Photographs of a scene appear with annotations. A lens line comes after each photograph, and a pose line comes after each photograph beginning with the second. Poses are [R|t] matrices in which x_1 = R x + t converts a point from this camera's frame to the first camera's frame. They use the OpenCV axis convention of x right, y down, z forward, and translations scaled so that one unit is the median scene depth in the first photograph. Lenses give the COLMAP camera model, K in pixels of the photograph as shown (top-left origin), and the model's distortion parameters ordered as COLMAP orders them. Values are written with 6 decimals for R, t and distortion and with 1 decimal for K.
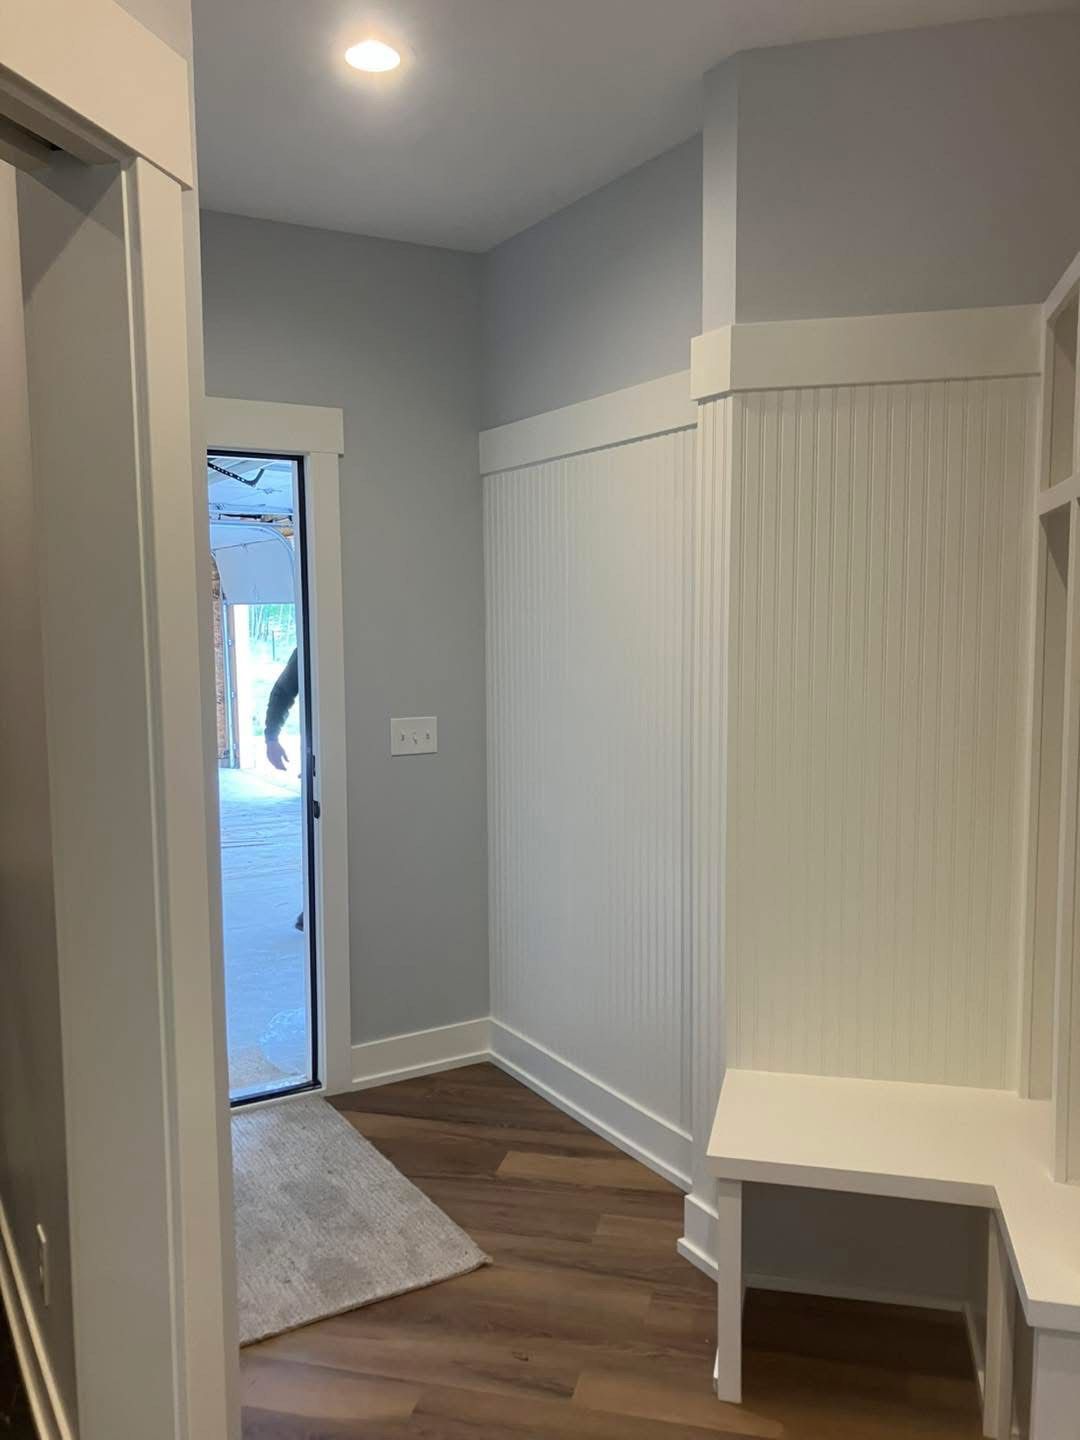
lens RADIAL K [[1143.4, 0, 540.0], [0, 1143.4, 720.0], [0, 0, 1]] dist [-0.035817, 0.001650]
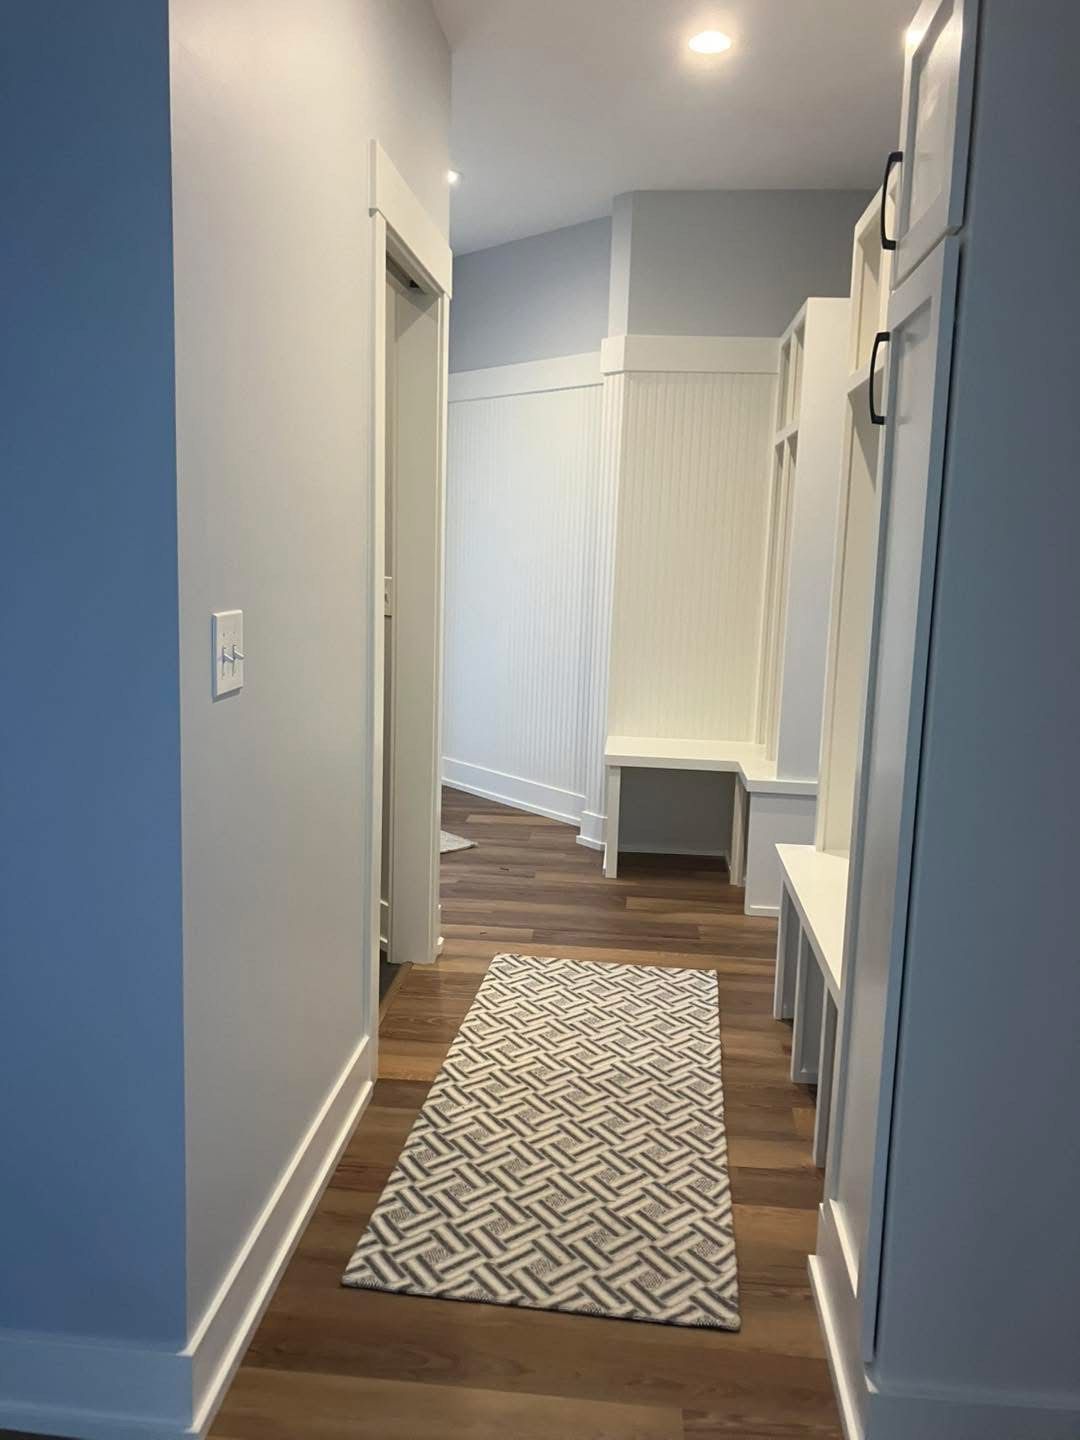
lens RADIAL K [[1175.3, 0, 540.0], [0, 1175.3, 720.0], [0, 0, 1]] dist [0.004752, 0.012231]
pose [[0.985664, 0.015752, 0.167984, -0.292000], [-0.026590, 0.997693, 0.062466, 0.174954], [-0.166612, -0.066037, 0.983809, -0.952448]]
